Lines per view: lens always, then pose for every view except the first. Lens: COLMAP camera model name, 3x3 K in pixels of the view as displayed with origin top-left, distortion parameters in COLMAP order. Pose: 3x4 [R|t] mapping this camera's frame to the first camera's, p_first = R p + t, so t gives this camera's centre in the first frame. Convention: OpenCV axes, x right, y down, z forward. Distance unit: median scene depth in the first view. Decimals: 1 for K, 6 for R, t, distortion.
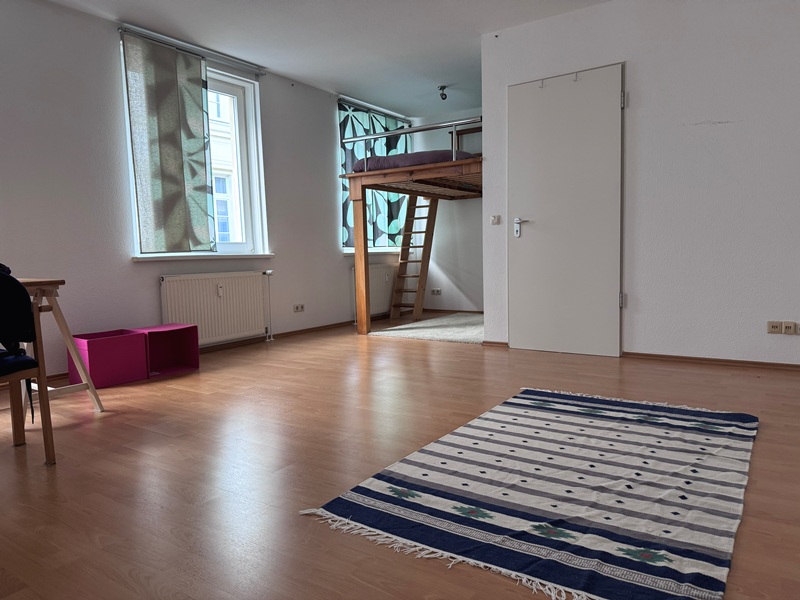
lens RADIAL K [[565.6, 0, 400.9], [0, 565.6, 300.4], [0, 0, 1]] dist [0.011334, -0.001897]
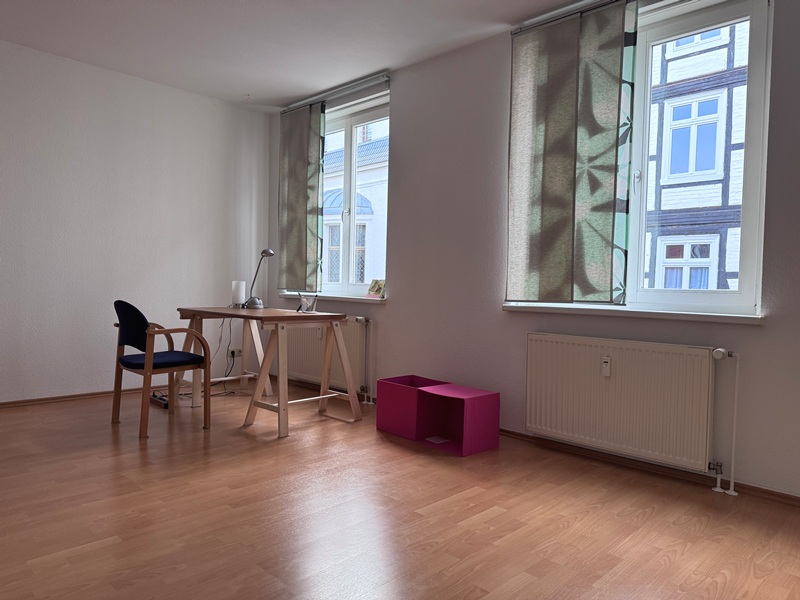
lens RADIAL K [[565.6, 0, 400.0], [0, 565.6, 304.9], [0, 0, 1]] dist [0.011334, -0.001897]
pose [[-0.173878, 0.055088, -0.983225, 0.340631], [-0.099953, 0.992291, 0.073272, -0.112962], [0.979682, 0.111017, -0.167031, 0.914133]]
